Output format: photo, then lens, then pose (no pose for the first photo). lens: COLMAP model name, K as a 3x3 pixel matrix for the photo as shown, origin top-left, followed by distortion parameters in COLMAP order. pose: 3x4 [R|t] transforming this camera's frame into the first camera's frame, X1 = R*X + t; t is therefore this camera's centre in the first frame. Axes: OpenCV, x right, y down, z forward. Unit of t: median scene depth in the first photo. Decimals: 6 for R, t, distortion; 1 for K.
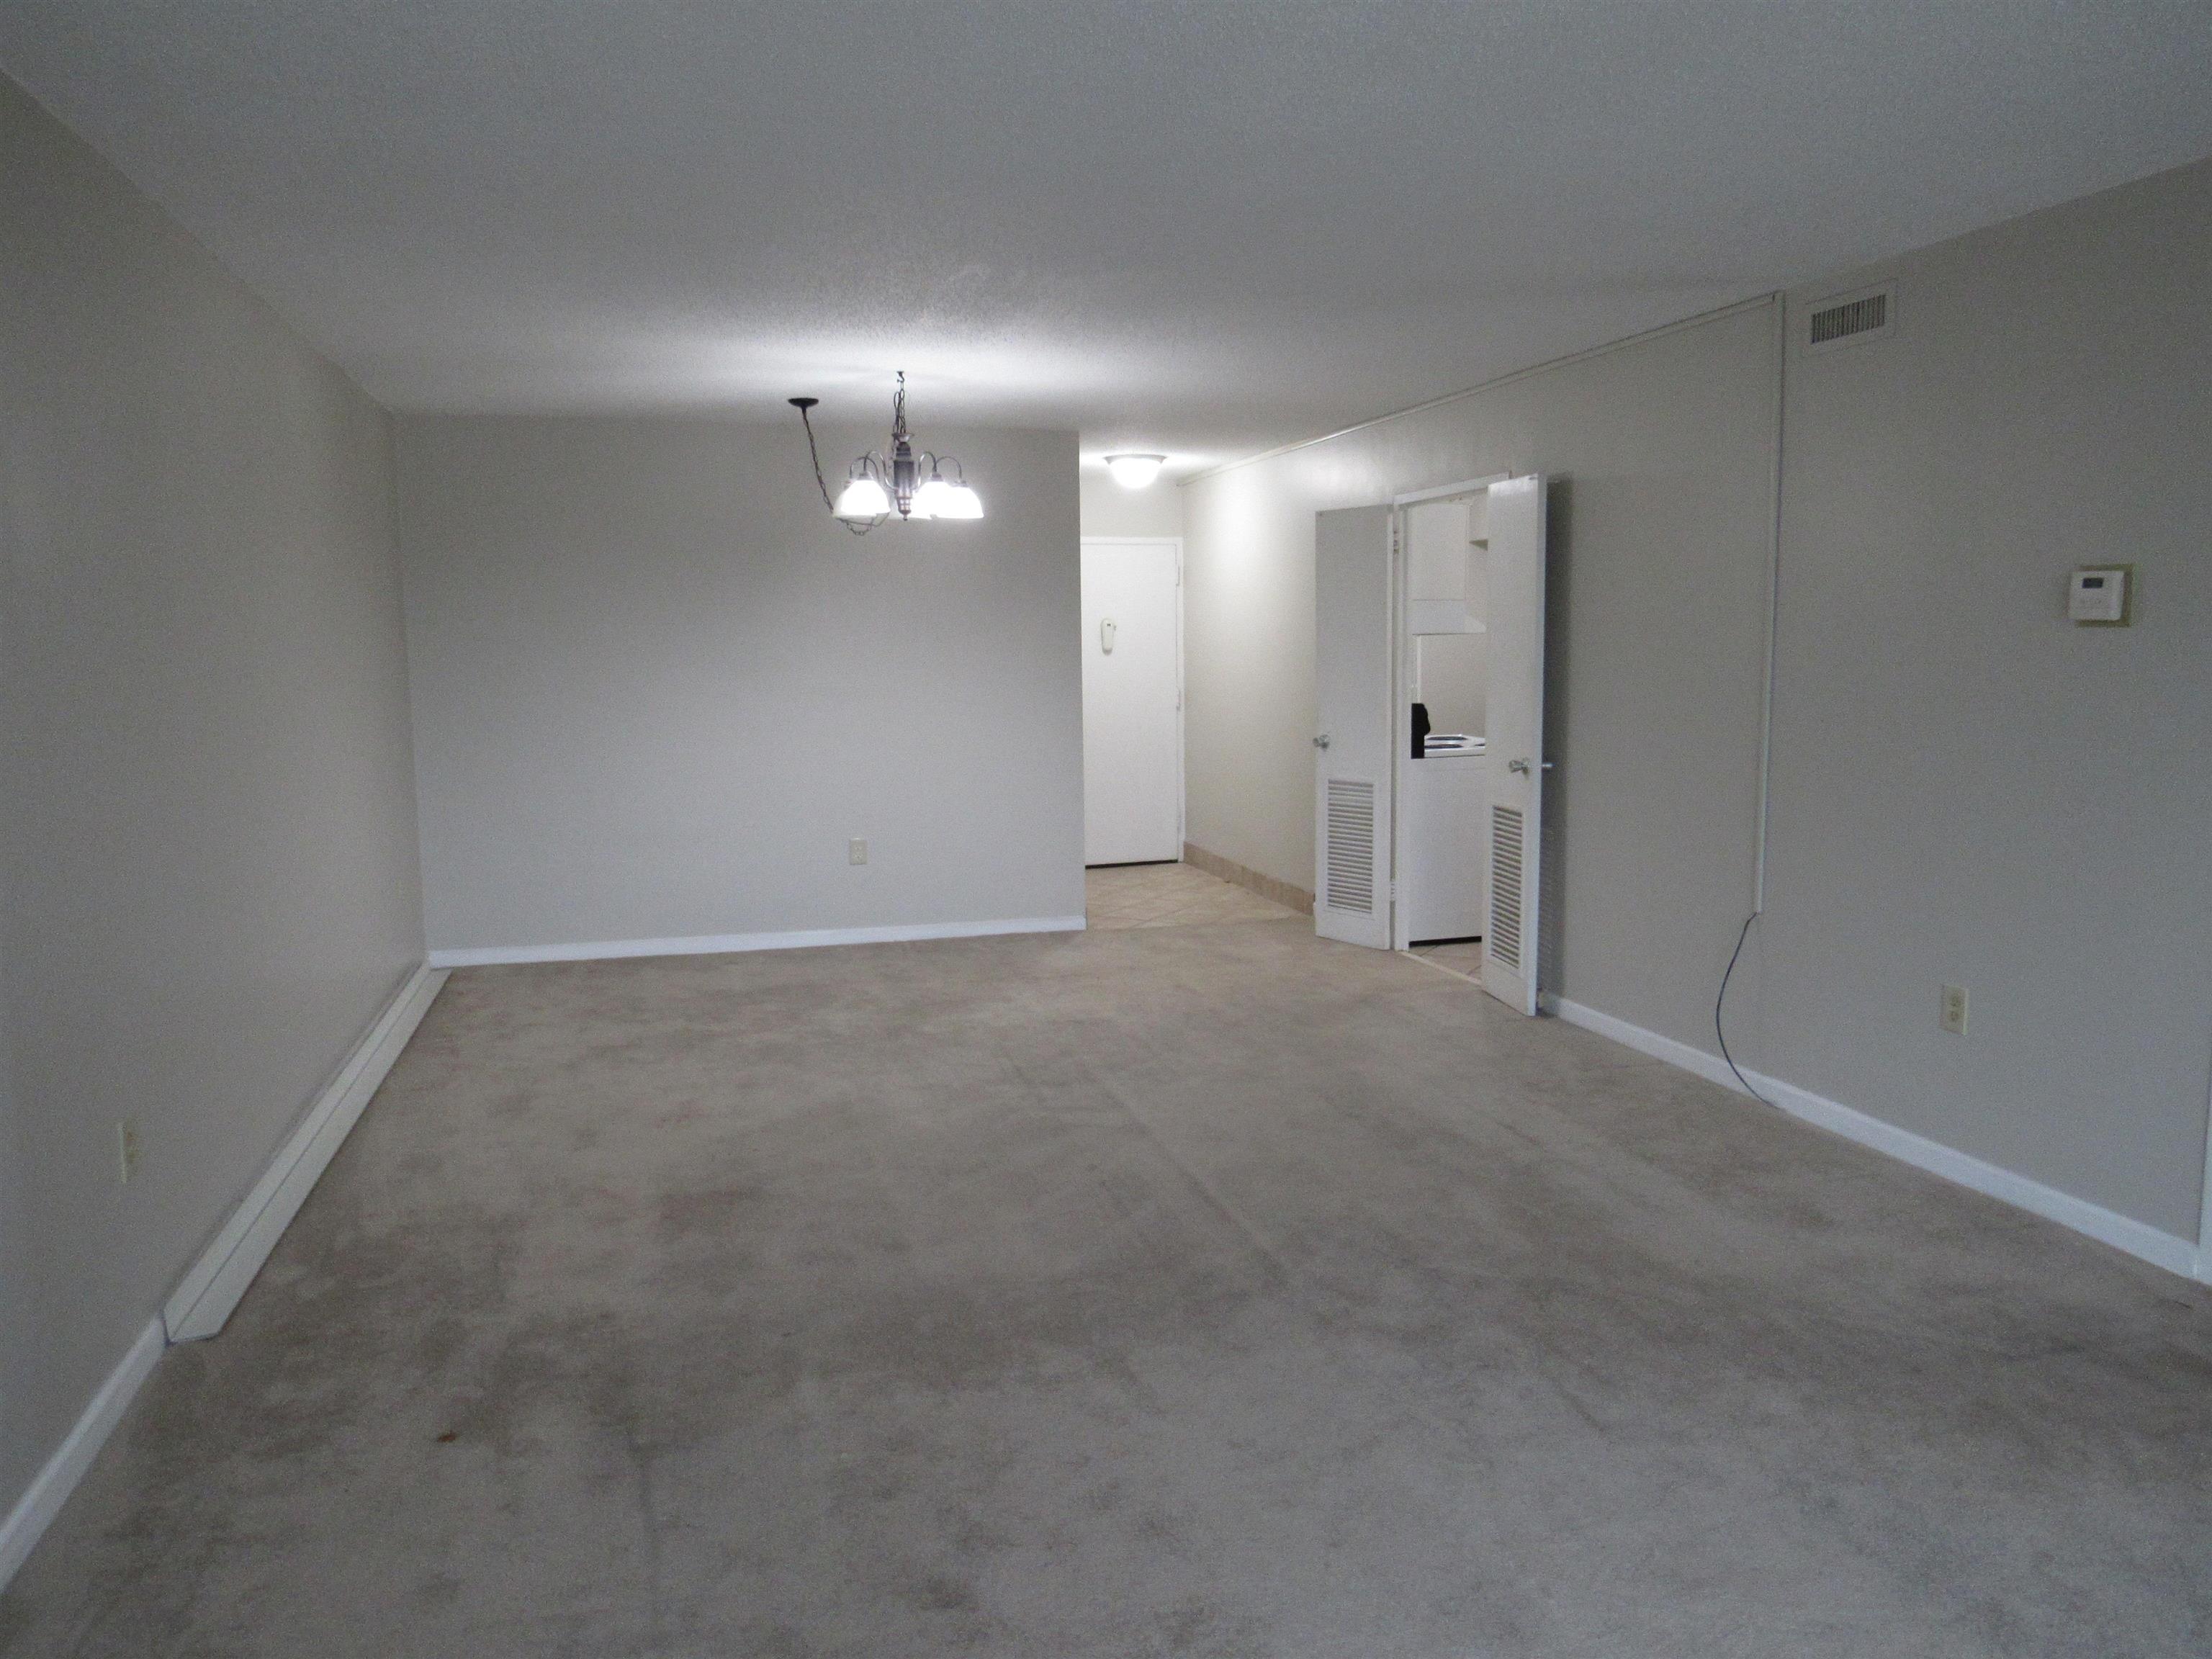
lens RADIAL K [[1578.8, 0, 1122.8], [0, 1578.8, 836.8], [0, 0, 1]] dist [-0.035746, 0.033685]
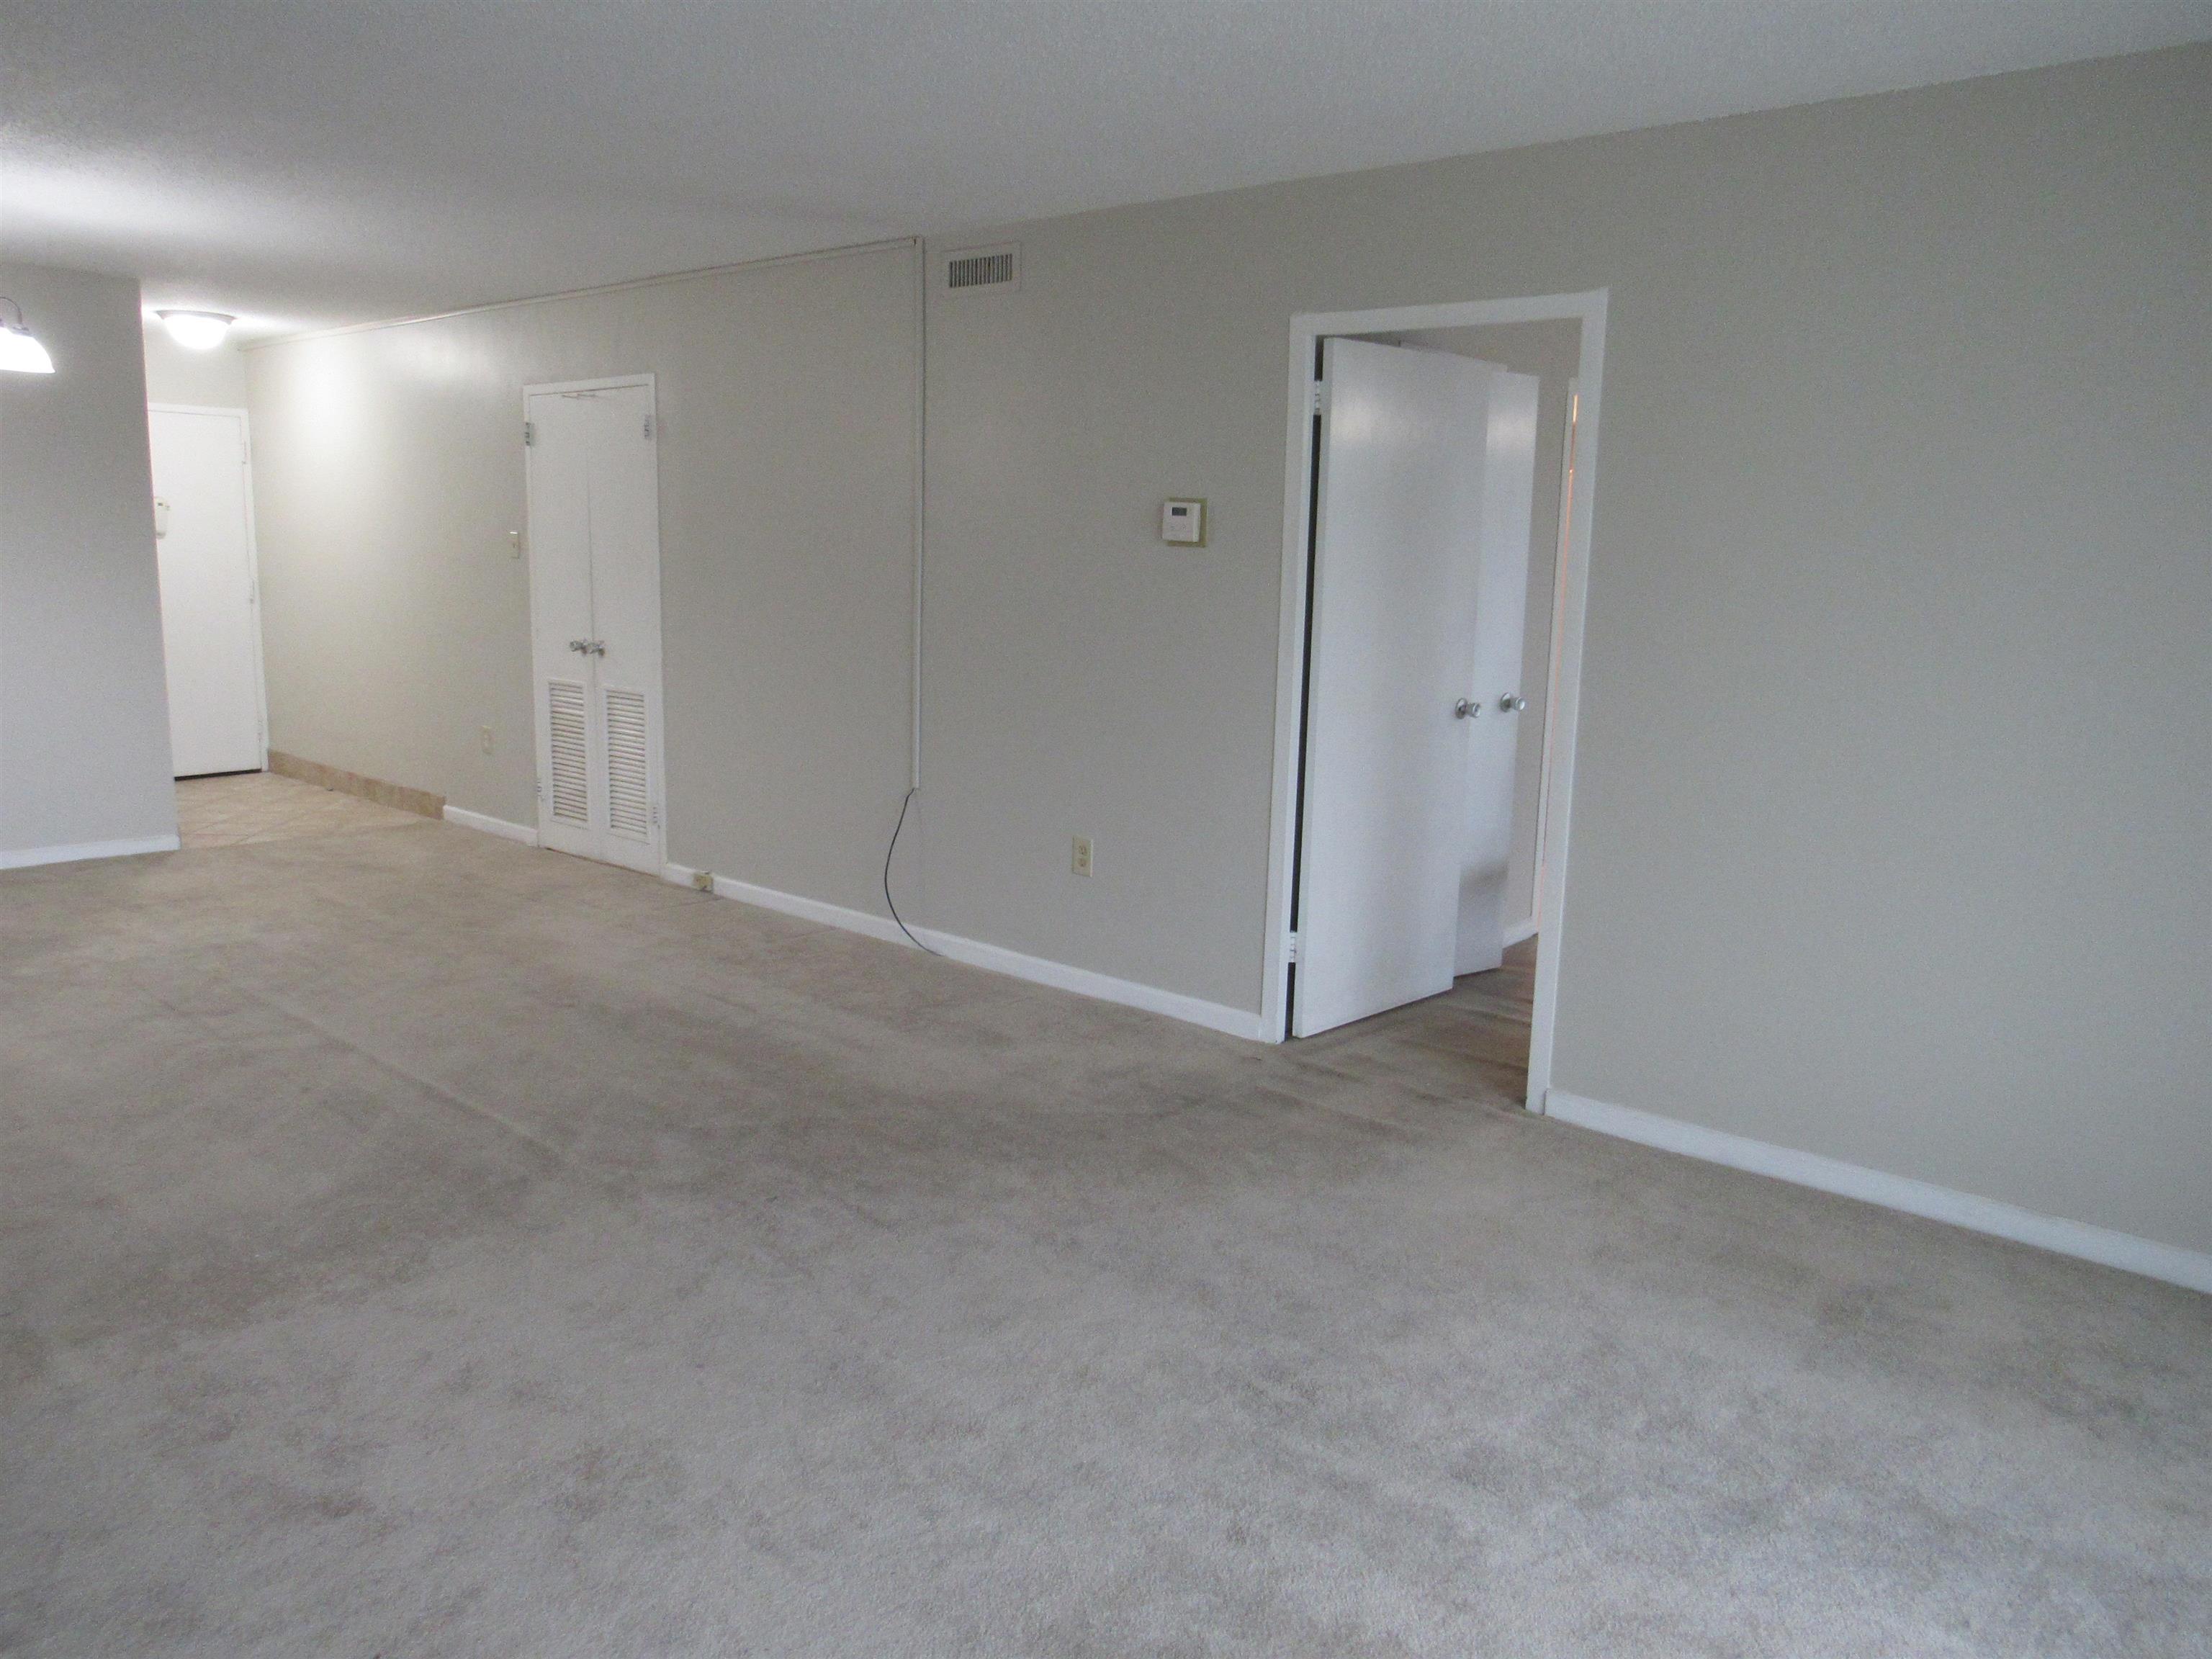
lens RADIAL K [[1562.3, 0, 1117.7], [0, 1562.3, 835.0], [0, 0, 1]] dist [-0.035685, 0.003151]
pose [[0.830259, -0.064107, 0.553678, -0.107424], [0.028986, 0.996986, 0.071970, 0.005299], [-0.556623, -0.043705, 0.829615, -0.026430]]
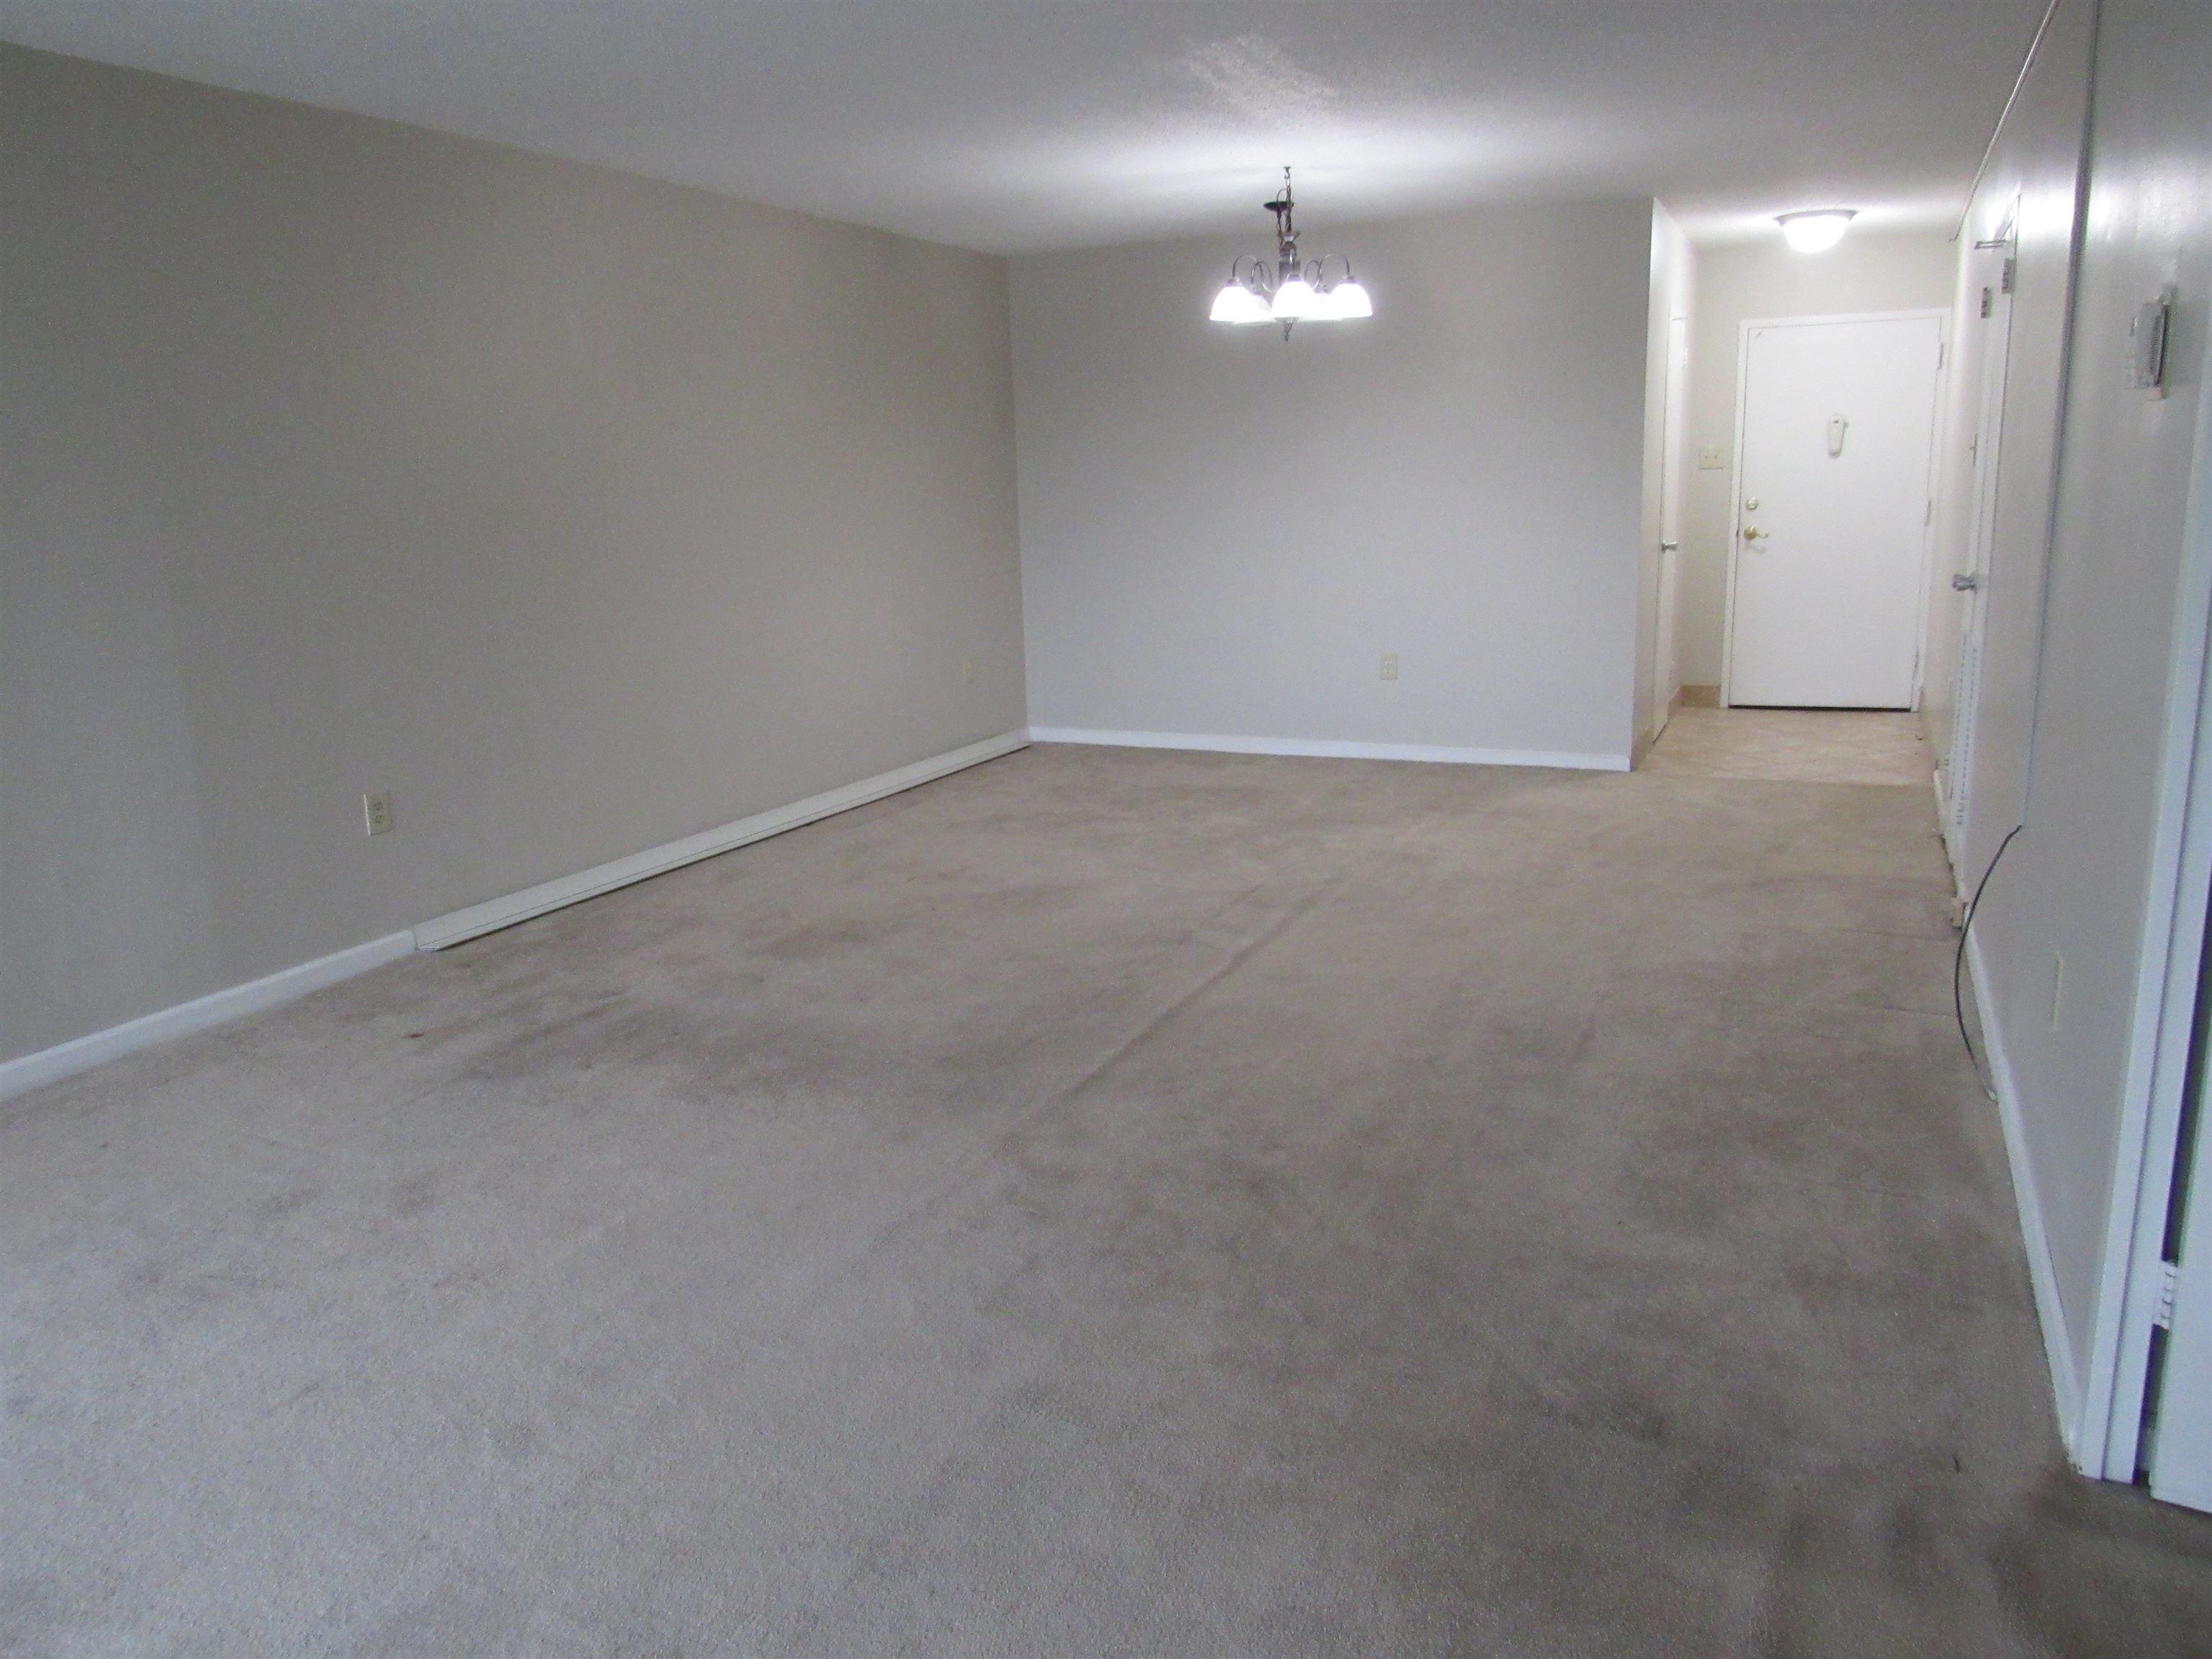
lens RADIAL K [[1588.8, 0, 1106.0], [0, 1588.8, 829.5], [0, 0, 1]] dist [-0.005254, -0.001991]
pose [[0.749326, 0.133758, -0.648552, 0.569385], [-0.060169, 0.989089, 0.134473, -0.020183], [0.659463, -0.061741, 0.749198, 0.206403]]
